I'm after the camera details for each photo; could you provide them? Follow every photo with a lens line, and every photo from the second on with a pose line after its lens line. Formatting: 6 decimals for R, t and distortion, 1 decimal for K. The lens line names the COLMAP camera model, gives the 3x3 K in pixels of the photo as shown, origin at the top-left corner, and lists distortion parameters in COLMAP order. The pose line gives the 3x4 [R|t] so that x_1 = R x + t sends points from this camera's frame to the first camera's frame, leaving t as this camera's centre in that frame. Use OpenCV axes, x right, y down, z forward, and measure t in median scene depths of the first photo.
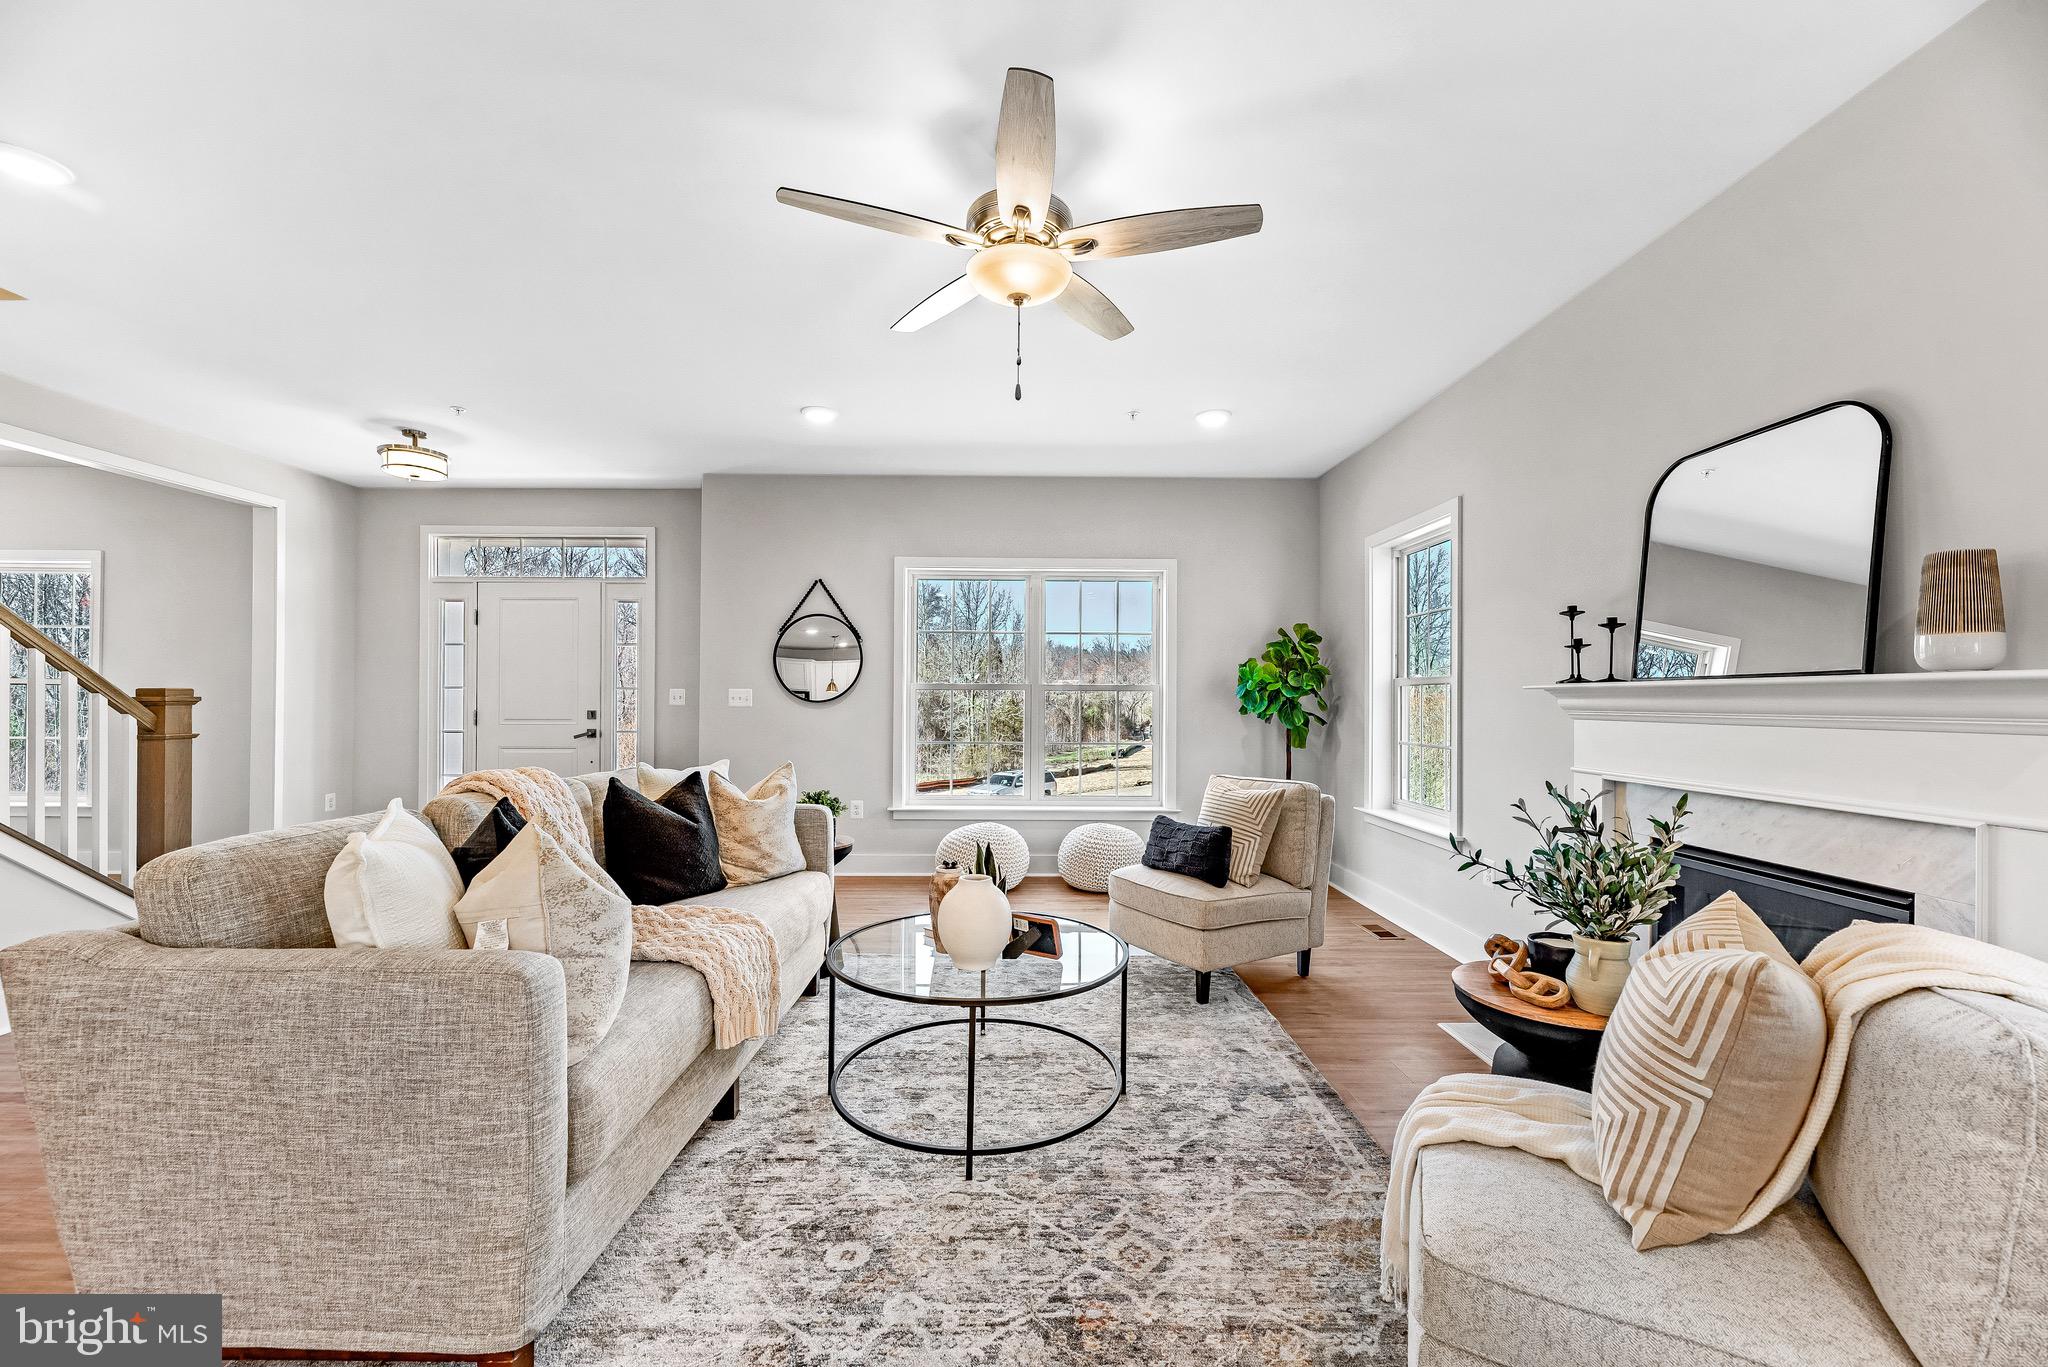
lens RADIAL K [[829.3, 0, 1025.0], [0, 829.3, 692.4], [0, 0, 1]] dist [0.001608, 0.000307]
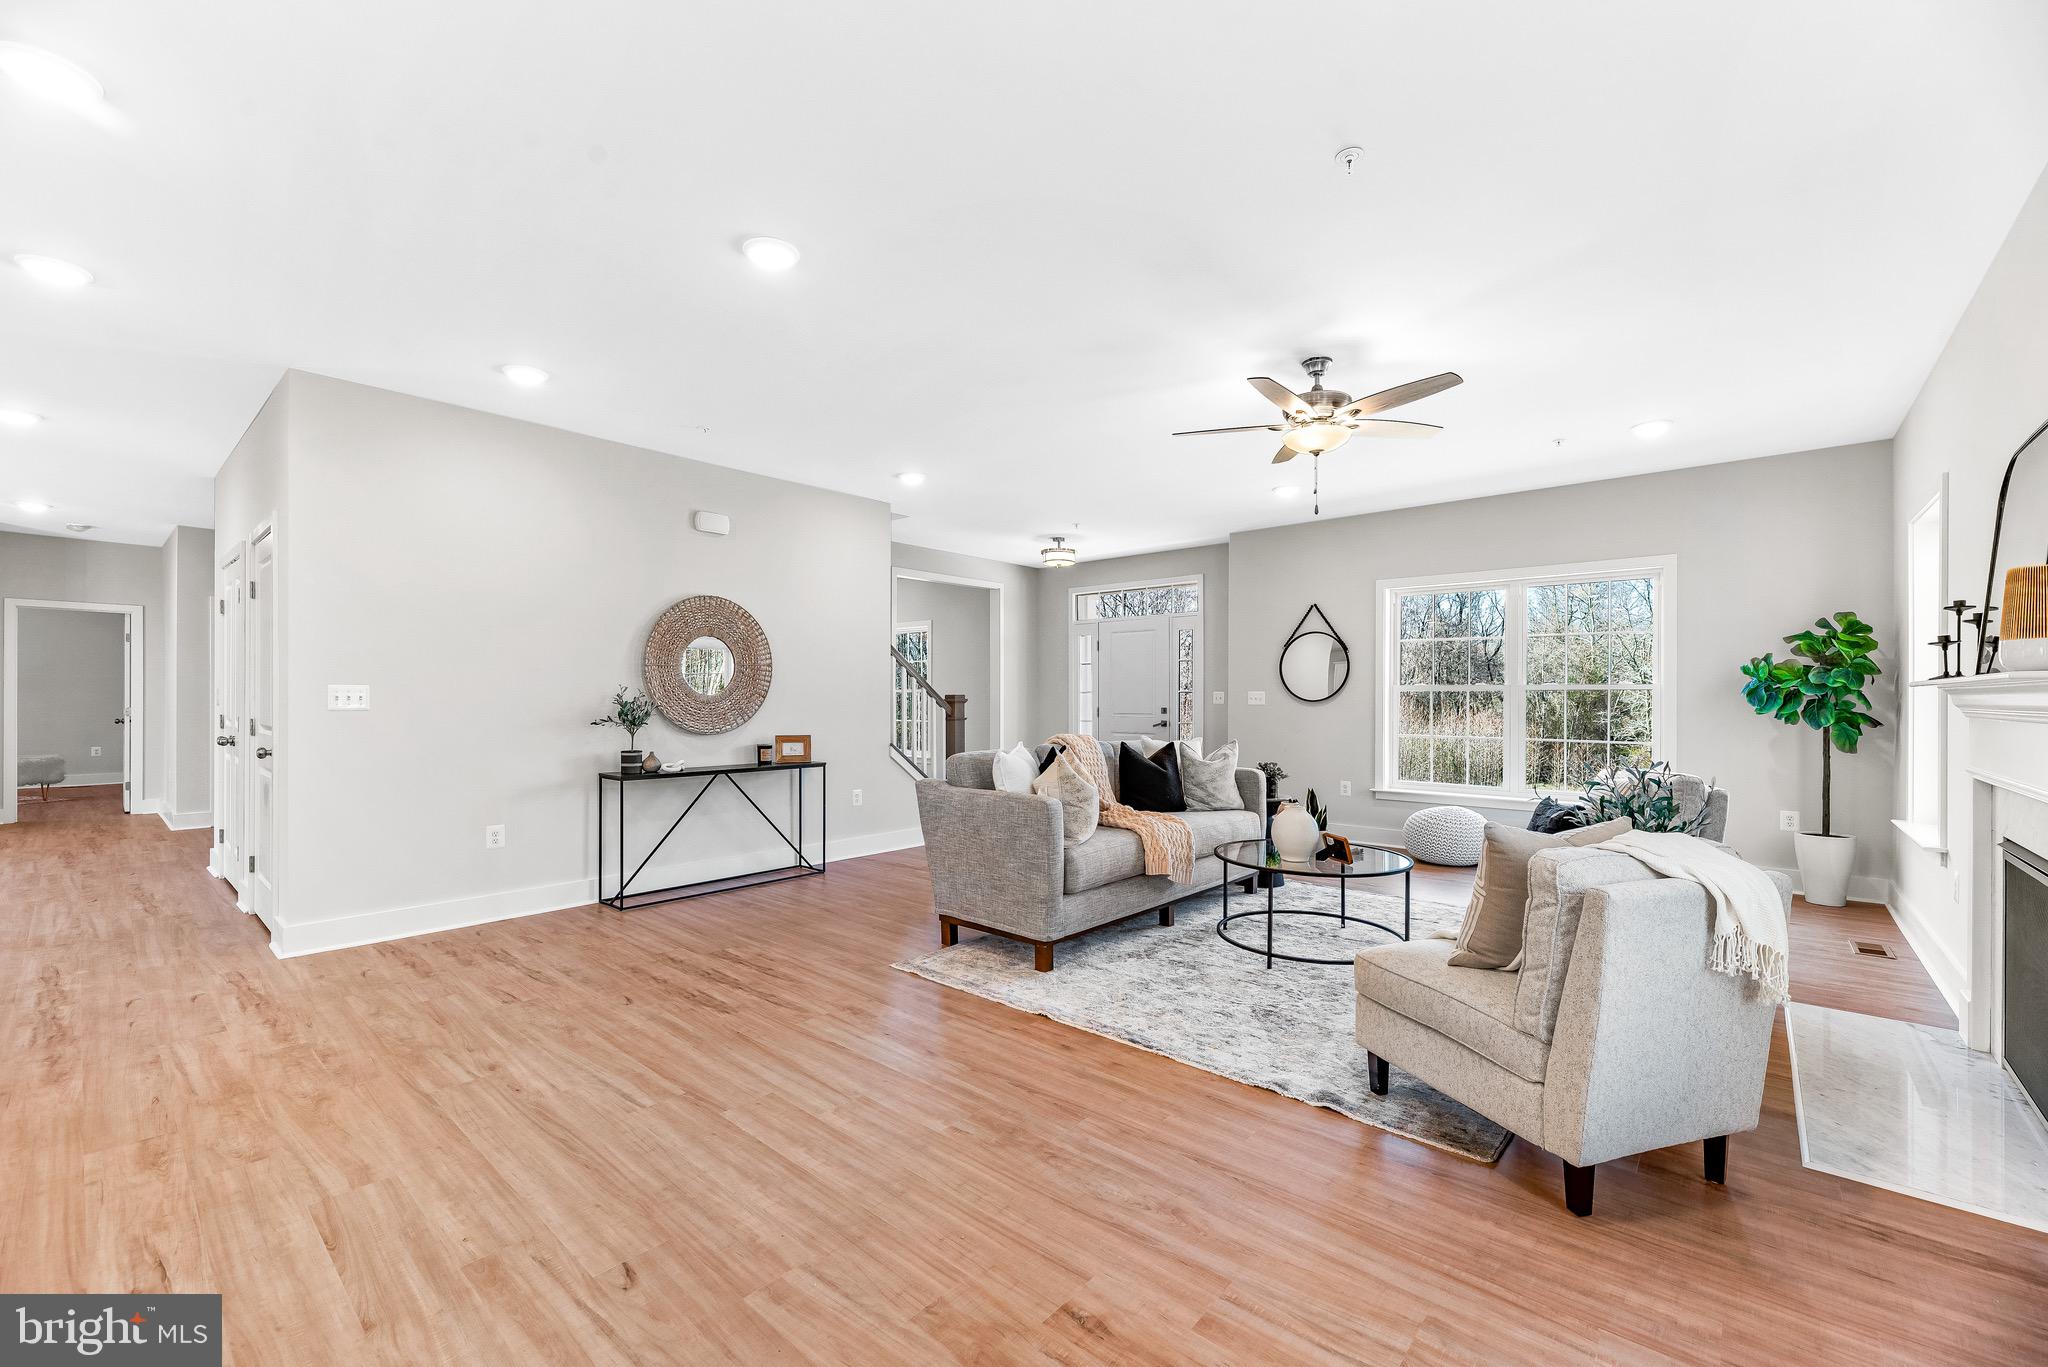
lens RADIAL K [[829.3, 0, 1025.0], [0, 829.3, 692.4], [0, 0, 1]] dist [0.001608, 0.000307]
pose [[0.750494, -0.008440, -0.660823, 0.495735], [0.007998, 0.999961, -0.003688, -0.001798], [0.660829, -0.002518, 0.750532, -0.466750]]
